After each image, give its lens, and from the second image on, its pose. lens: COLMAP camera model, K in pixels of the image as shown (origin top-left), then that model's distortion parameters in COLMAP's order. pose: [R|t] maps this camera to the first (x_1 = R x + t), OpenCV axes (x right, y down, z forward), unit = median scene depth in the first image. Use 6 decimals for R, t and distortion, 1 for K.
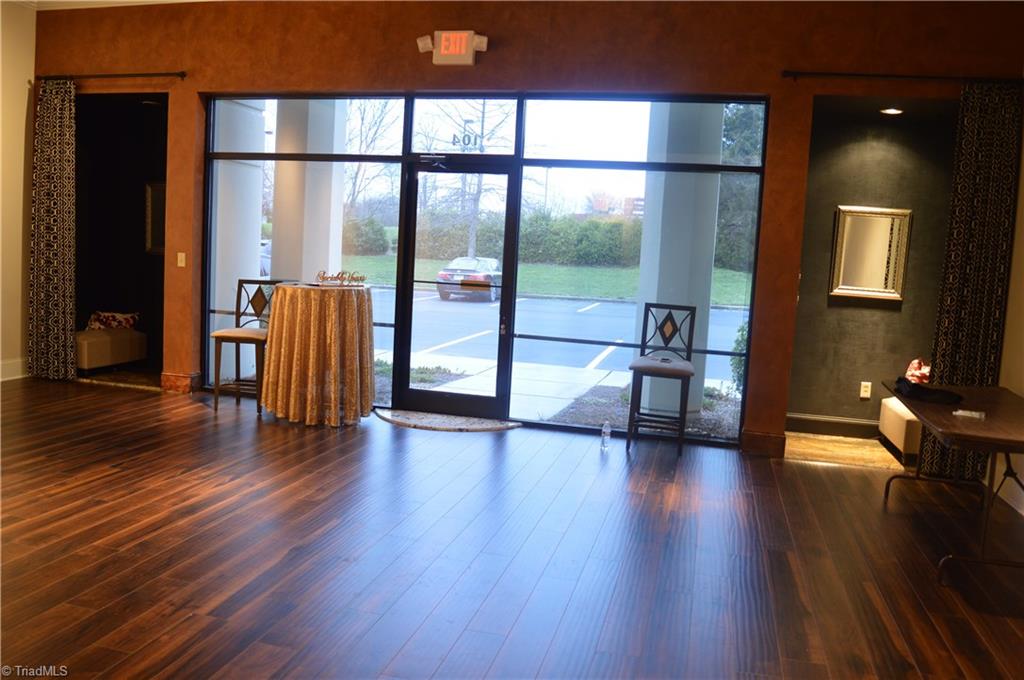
lens RADIAL K [[814.8, 0, 512.0], [0, 814.8, 340.0], [0, 0, 1]] dist [-0.075555, -0.003395]
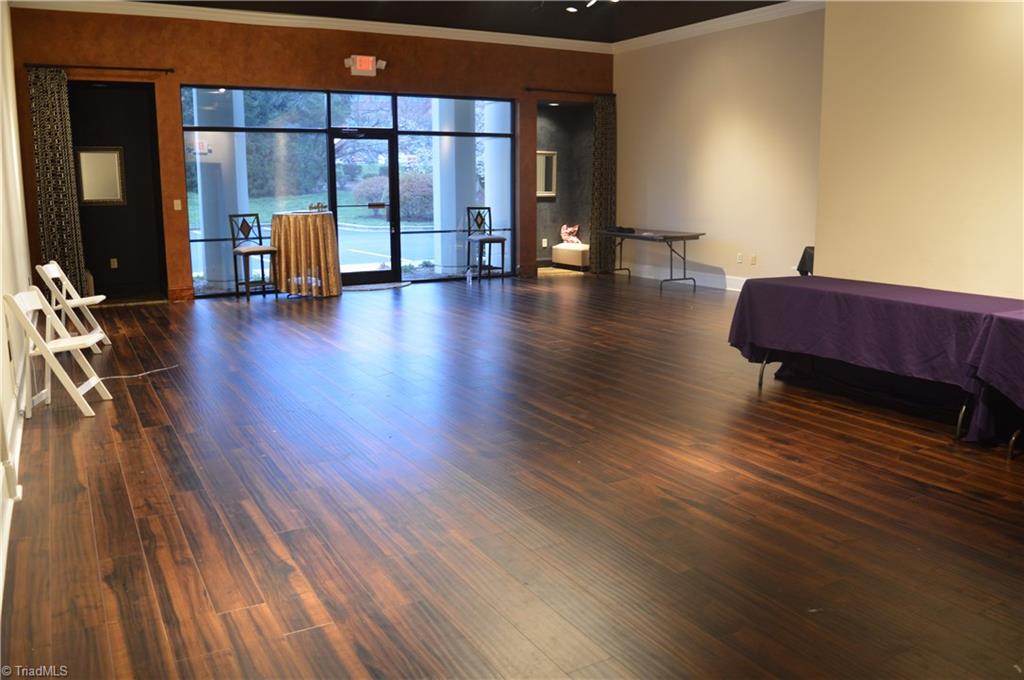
lens RADIAL K [[817.6, 0, 512.0], [0, 817.6, 340.0], [0, 0, 1]] dist [-0.081495, 0.006771]
pose [[0.724381, -0.183391, 0.664560, -1.024689], [0.117278, 0.982699, 0.143348, -0.001826], [-0.679351, -0.025901, 0.733357, -0.449144]]
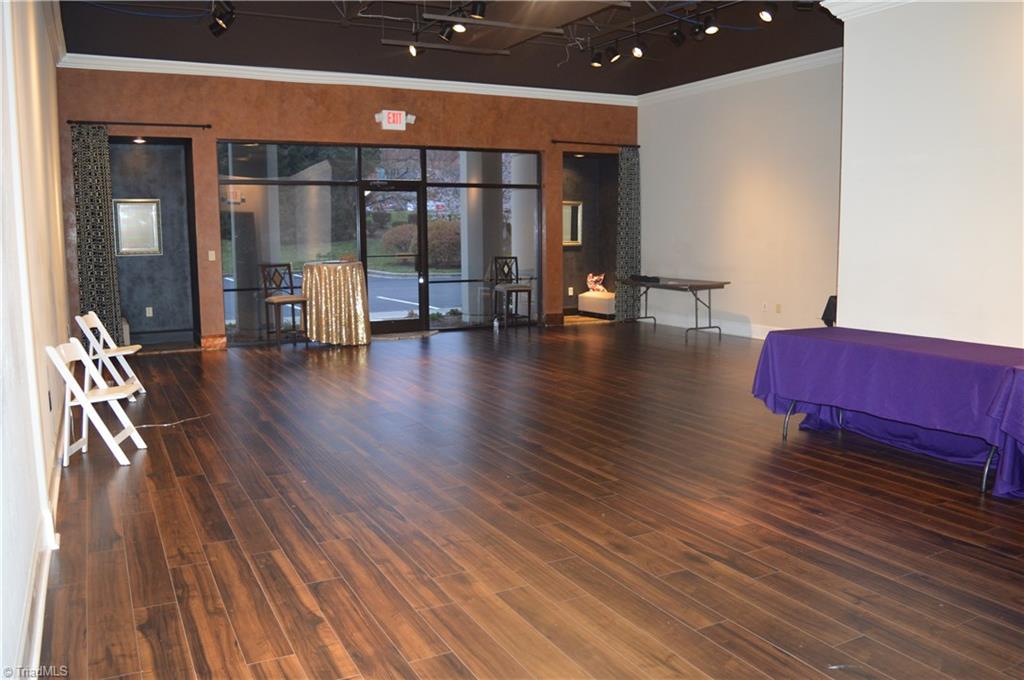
lens RADIAL K [[814.8, 0, 512.0], [0, 814.8, 340.0], [0, 0, 1]] dist [-0.075555, -0.003395]
pose [[0.746259, -0.146933, 0.649237, -1.029789], [0.121045, 0.989027, 0.084699, -0.008971], [-0.654558, 0.015379, 0.755856, -0.458152]]
